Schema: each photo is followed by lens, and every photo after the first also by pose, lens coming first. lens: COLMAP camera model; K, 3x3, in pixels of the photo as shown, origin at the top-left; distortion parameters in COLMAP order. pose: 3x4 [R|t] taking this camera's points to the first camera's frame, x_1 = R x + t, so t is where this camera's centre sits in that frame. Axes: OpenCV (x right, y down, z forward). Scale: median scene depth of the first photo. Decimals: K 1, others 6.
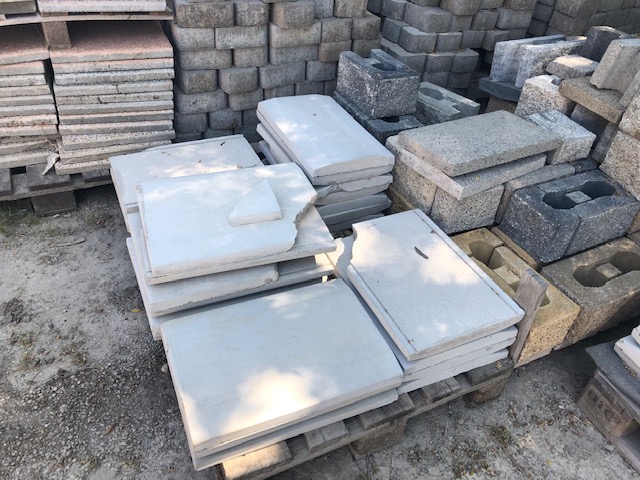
lens RADIAL K [[516.8, 0, 346.2], [0, 516.8, 239.9], [0, 0, 1]] dist [0.058571, 0.003640]
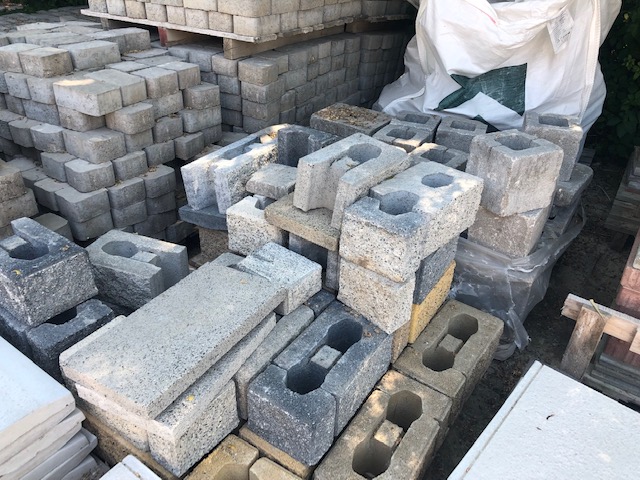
lens RADIAL K [[514.3, 0, 320.0], [0, 514.3, 240.0], [0, 0, 1]] dist [0.052190, -0.007367]
pose [[0.890994, -0.307346, 0.334169, 0.201573], [0.330264, 0.943805, -0.012535, -0.215567], [-0.311538, 0.121533, 0.942430, 0.212038]]
